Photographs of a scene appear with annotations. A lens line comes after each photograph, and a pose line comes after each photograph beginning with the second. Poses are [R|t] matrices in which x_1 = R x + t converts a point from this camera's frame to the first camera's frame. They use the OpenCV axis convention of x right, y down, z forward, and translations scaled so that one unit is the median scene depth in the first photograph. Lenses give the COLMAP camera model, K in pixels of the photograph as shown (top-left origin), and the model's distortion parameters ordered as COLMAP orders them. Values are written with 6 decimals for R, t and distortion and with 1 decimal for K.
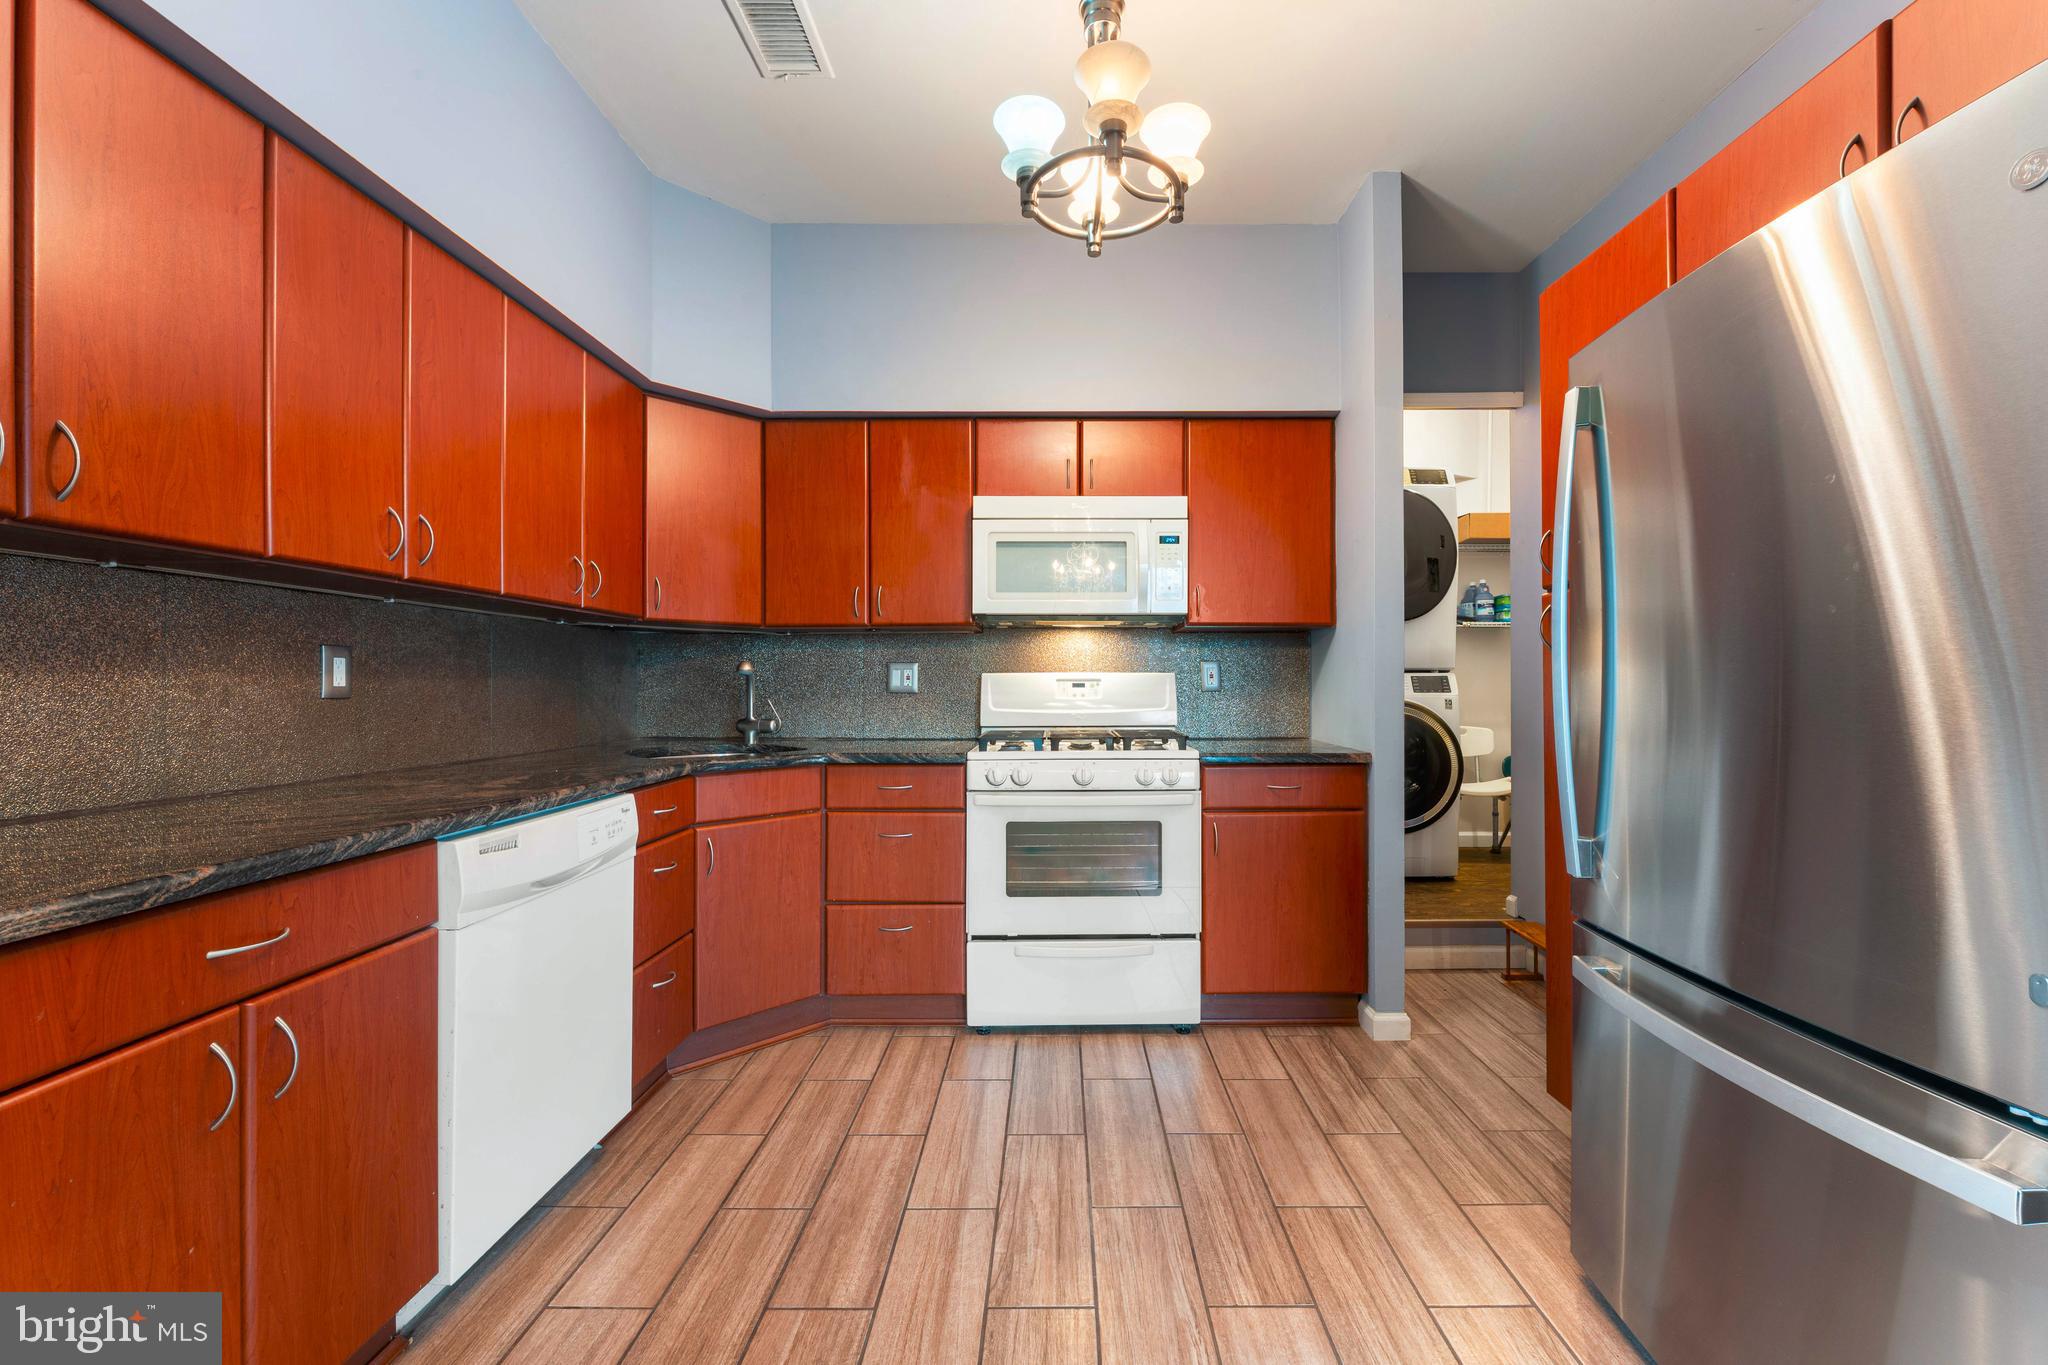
lens RADIAL K [[820.5, 0, 1051.7], [0, 820.5, 686.9], [0, 0, 1]] dist [-0.002889, -0.001052]
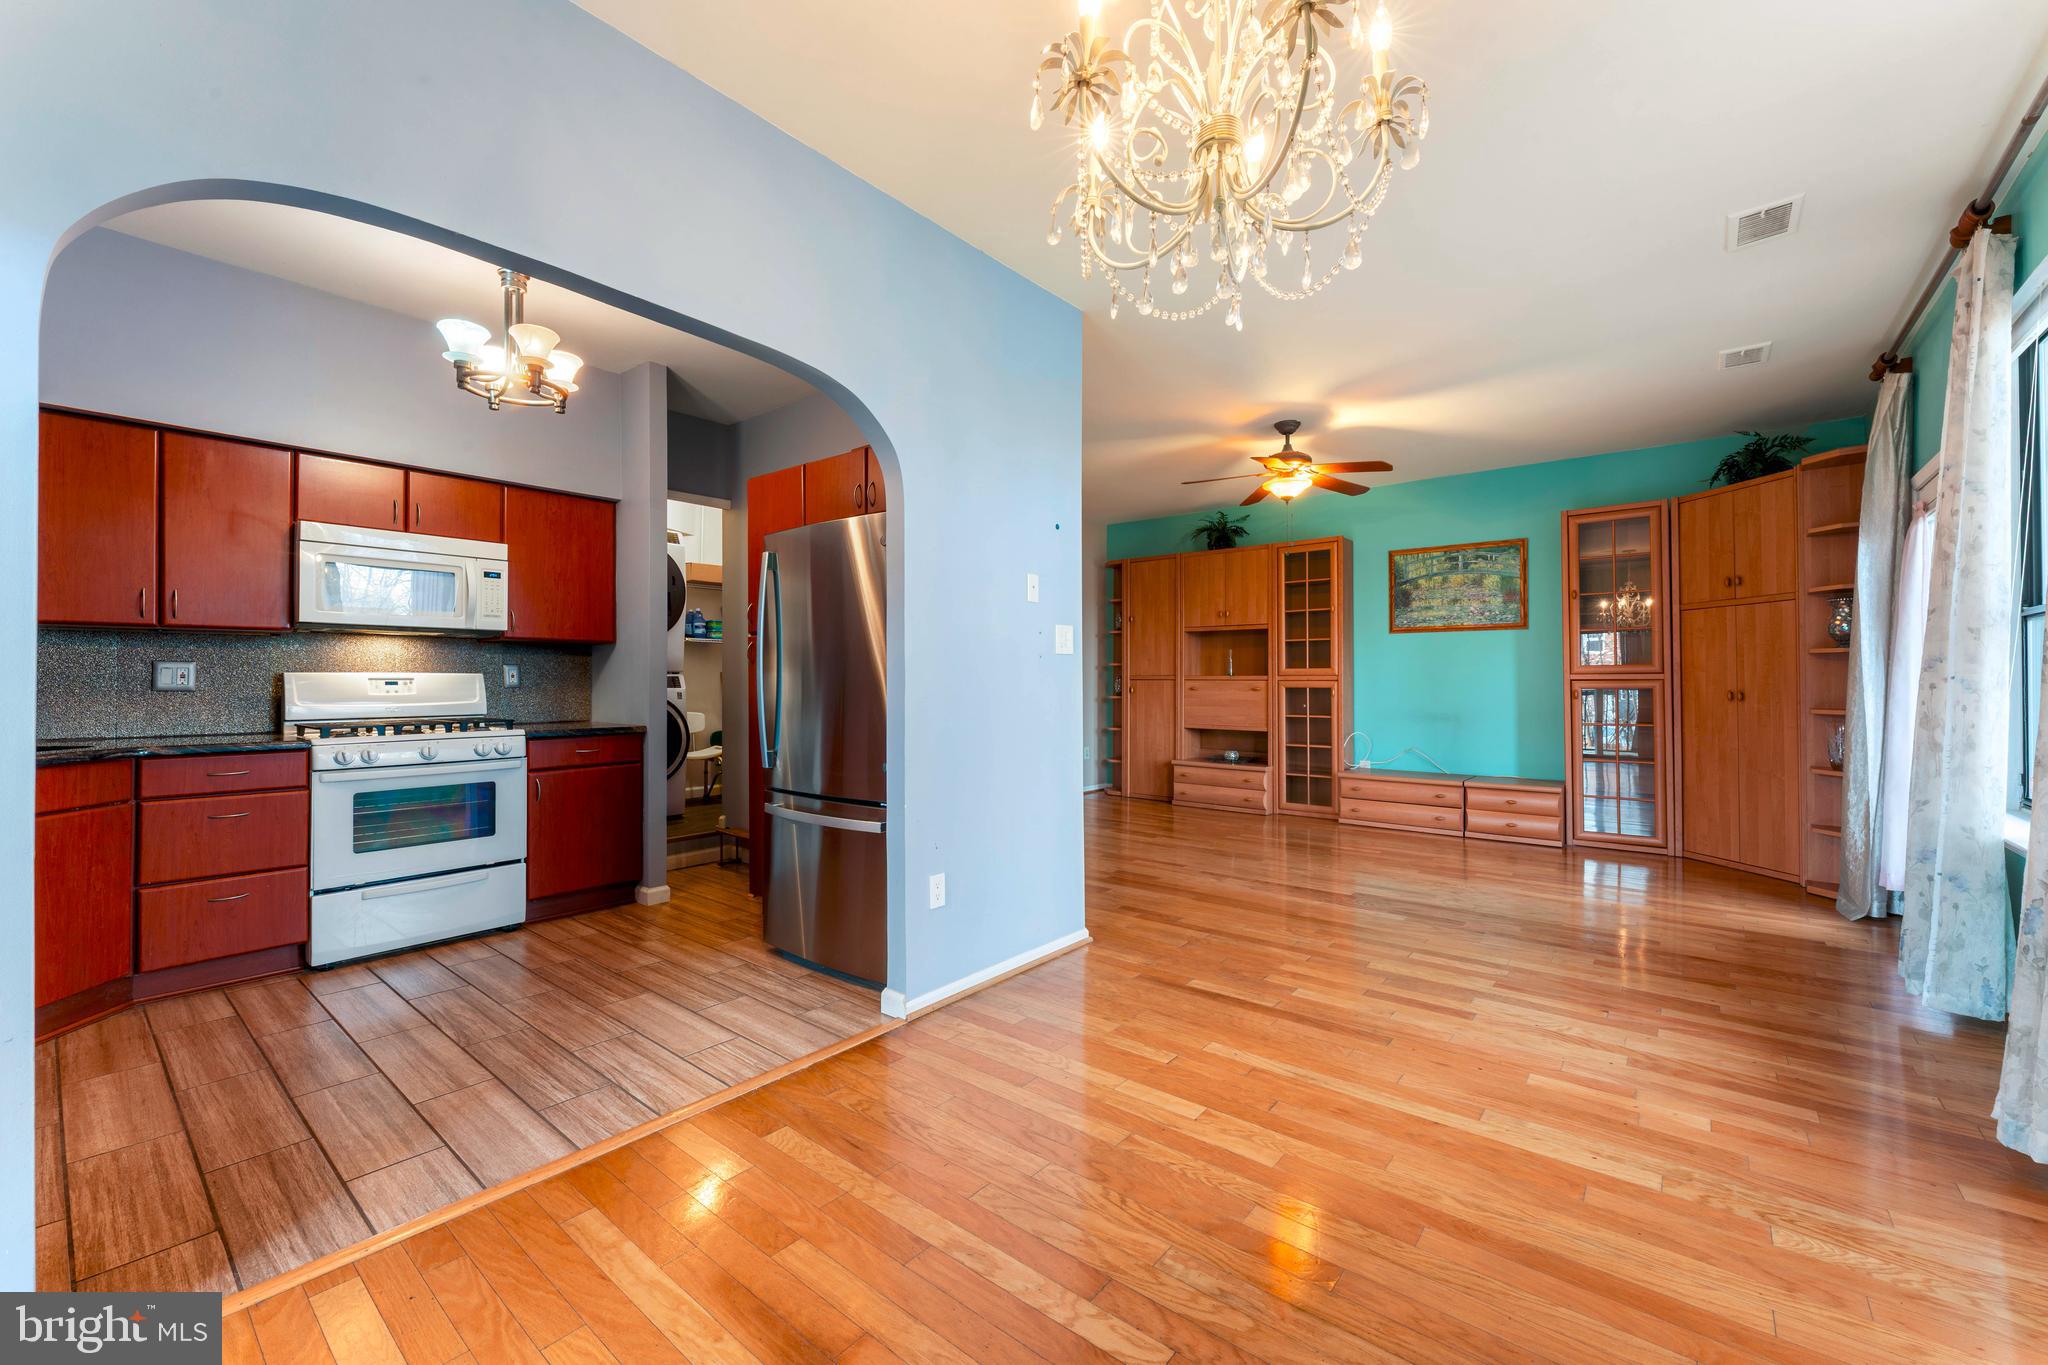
lens RADIAL K [[820.5, 0, 1020.7], [0, 820.5, 677.9], [0, 0, 1]] dist [-0.002889, -0.001052]
pose [[0.632275, 0.004681, 0.774730, -0.377529], [0.000236, 0.999981, -0.006235, -0.001895], [-0.774744, 0.004125, 0.632261, -0.560632]]
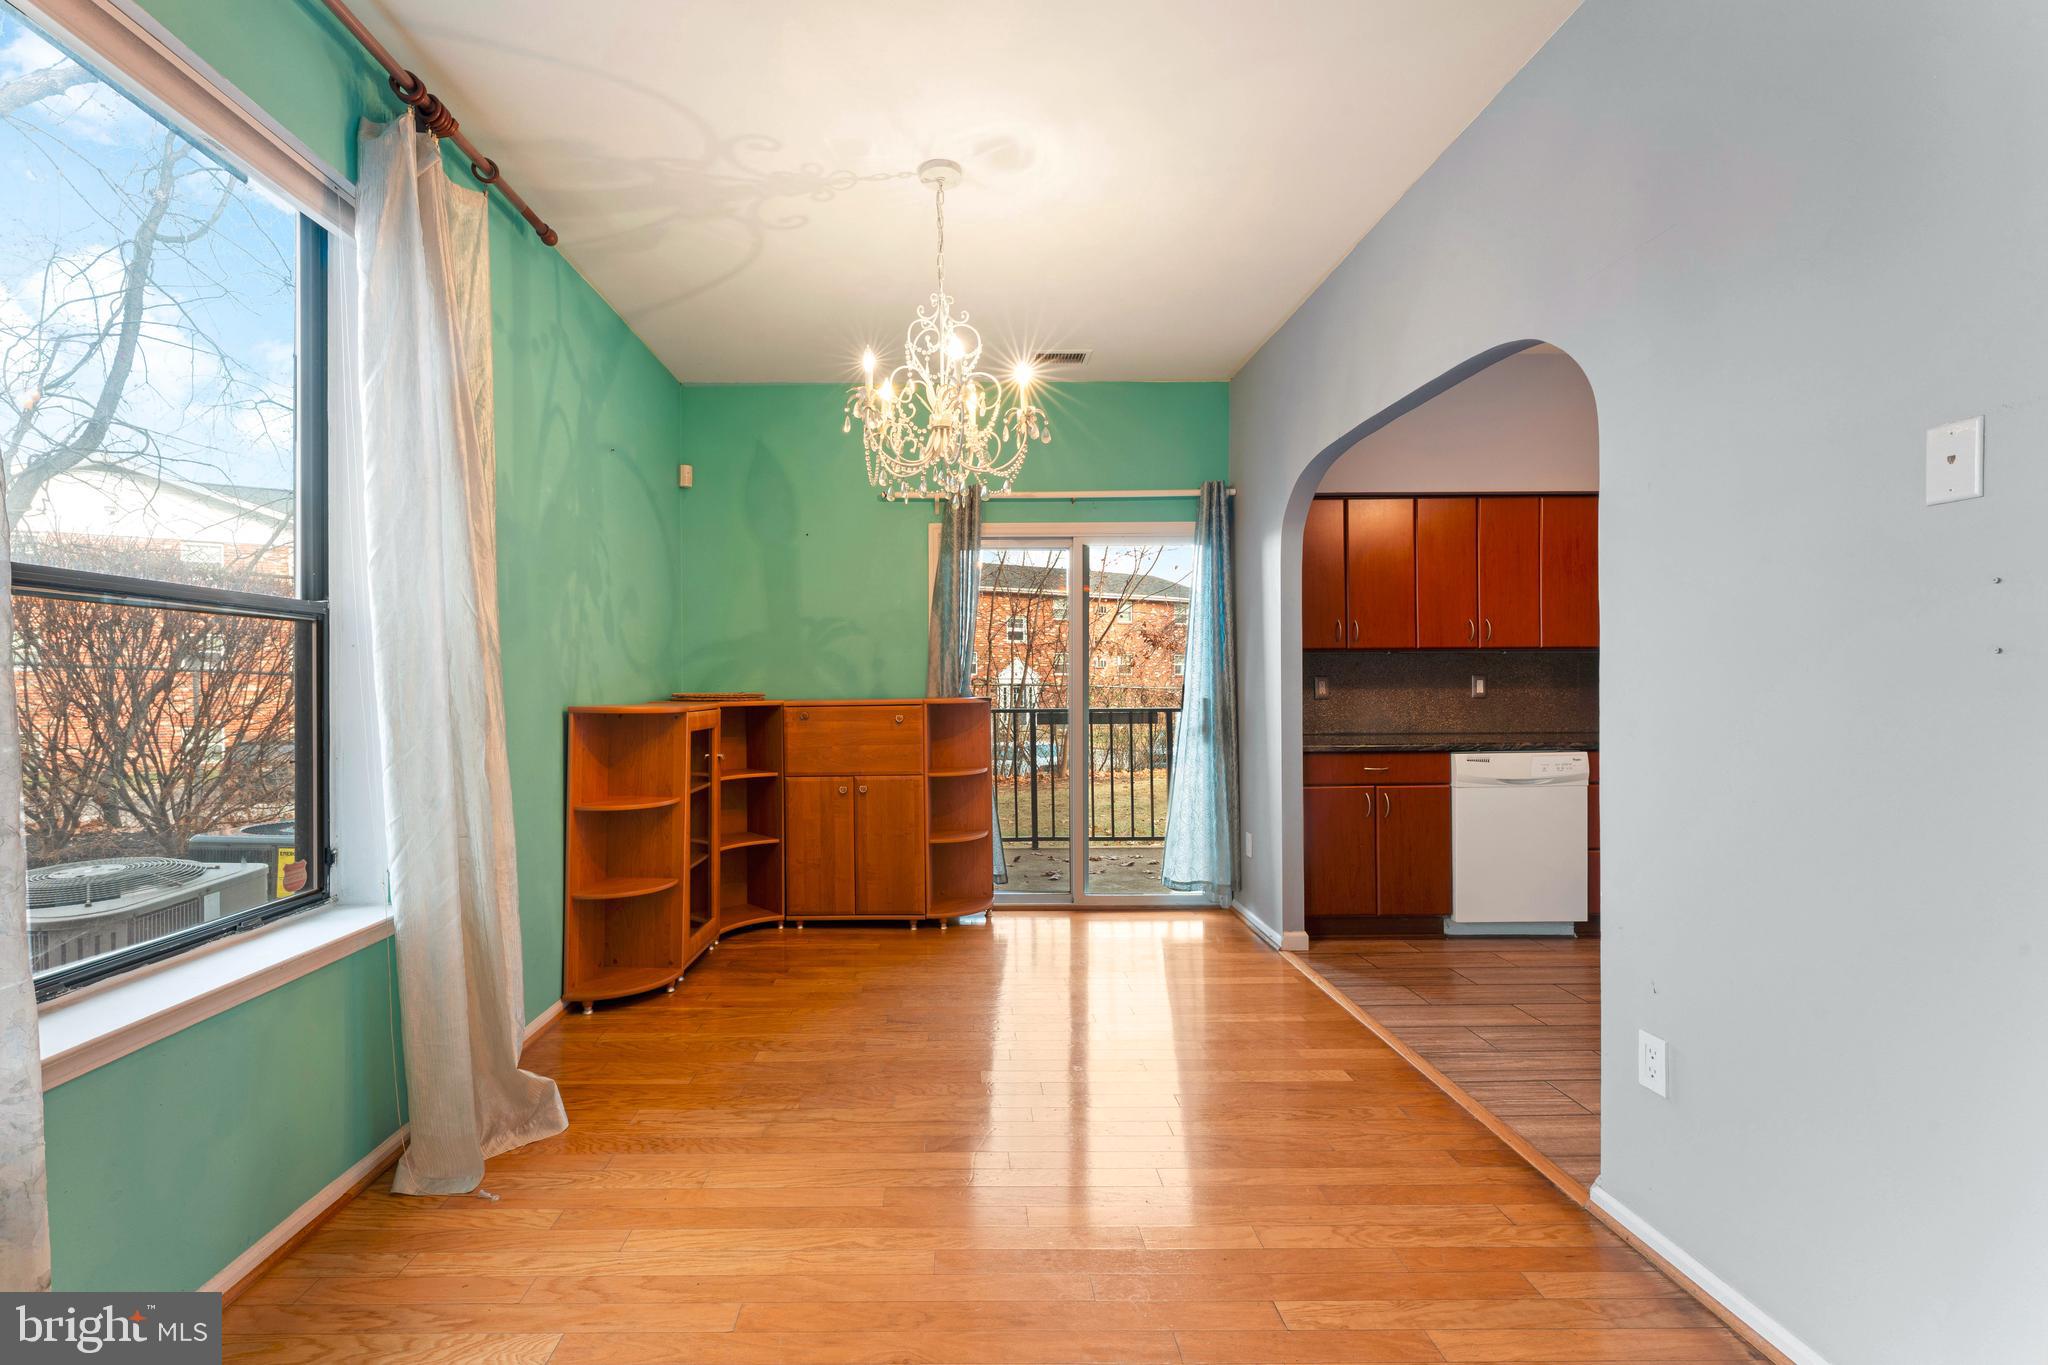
lens RADIAL K [[859.6, 0, 955.2], [0, 859.6, 680.3], [0, 0, 1]] dist [0.003172, -0.000050]
pose [[0.004056, 0.000375, -0.999992, 1.085361], [0.003738, 0.999993, 0.000390, -0.029938], [0.999985, -0.003739, 0.004055, -0.334883]]
